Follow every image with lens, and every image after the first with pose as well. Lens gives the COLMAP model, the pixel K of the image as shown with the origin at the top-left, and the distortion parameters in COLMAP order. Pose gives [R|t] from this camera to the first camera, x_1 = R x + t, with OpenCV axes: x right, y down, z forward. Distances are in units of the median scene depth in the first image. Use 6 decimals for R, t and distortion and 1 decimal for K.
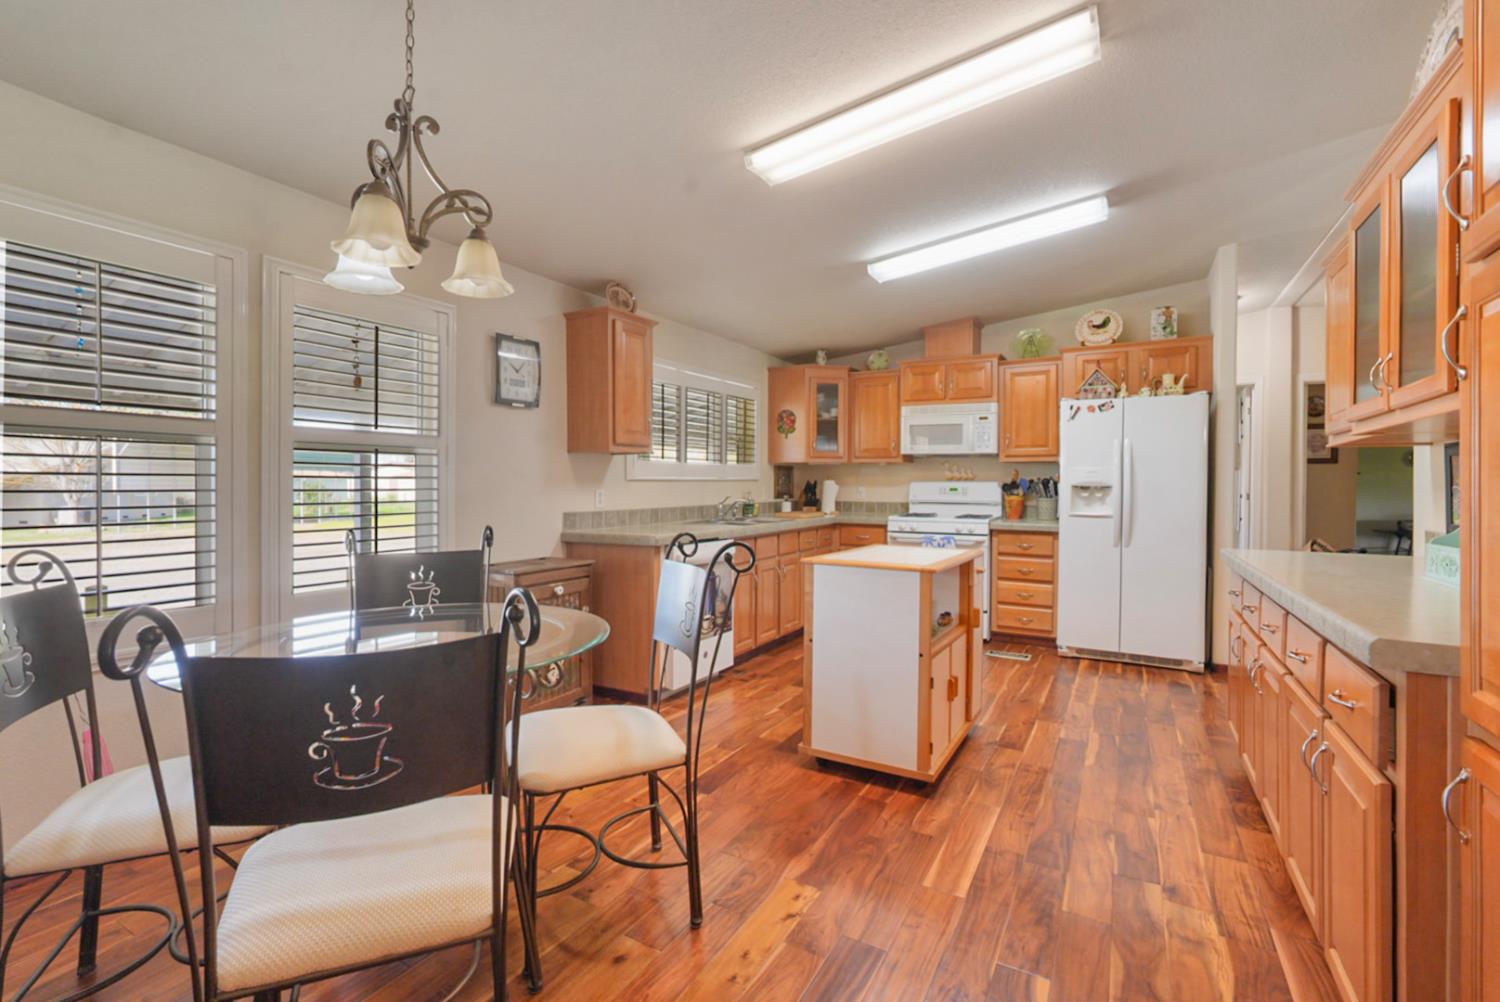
lens RADIAL K [[658.6, 0, 756.2], [0, 658.6, 481.1], [0, 0, 1]] dist [0.001804, 0.000489]
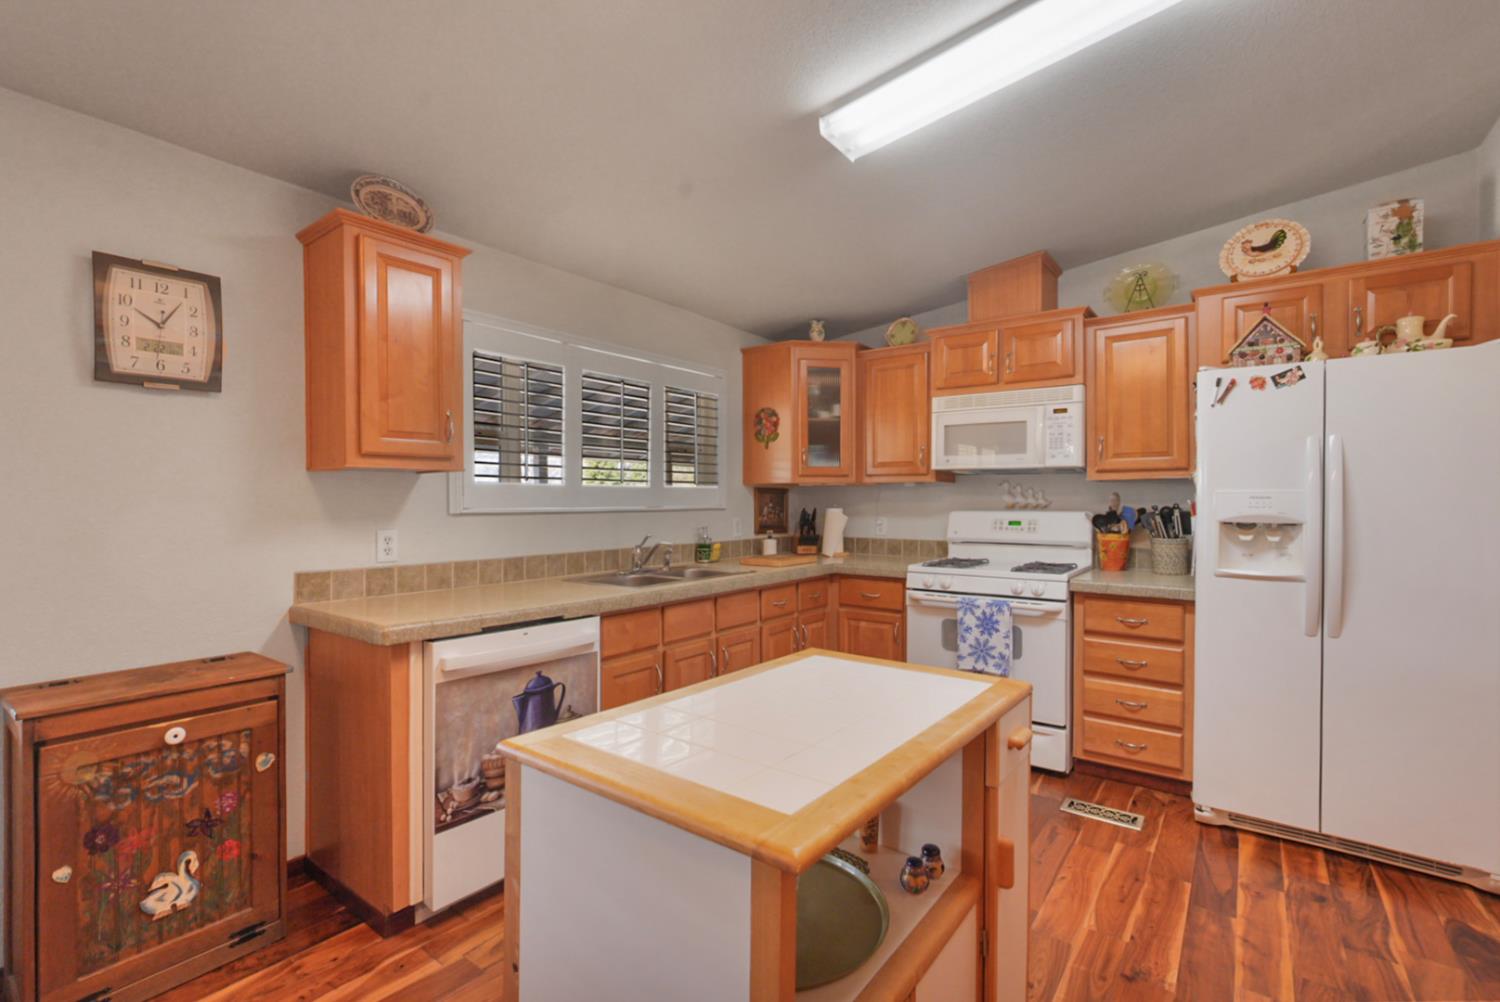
lens RADIAL K [[670.1, 0, 750.0], [0, 670.1, 501.0], [0, 0, 1]] dist [-0.004580, 0.006761]
pose [[0.991520, -0.004151, -0.129884, 0.140818], [0.004011, 0.999991, -0.001347, -0.010437], [0.129889, 0.000814, 0.991528, 0.344072]]
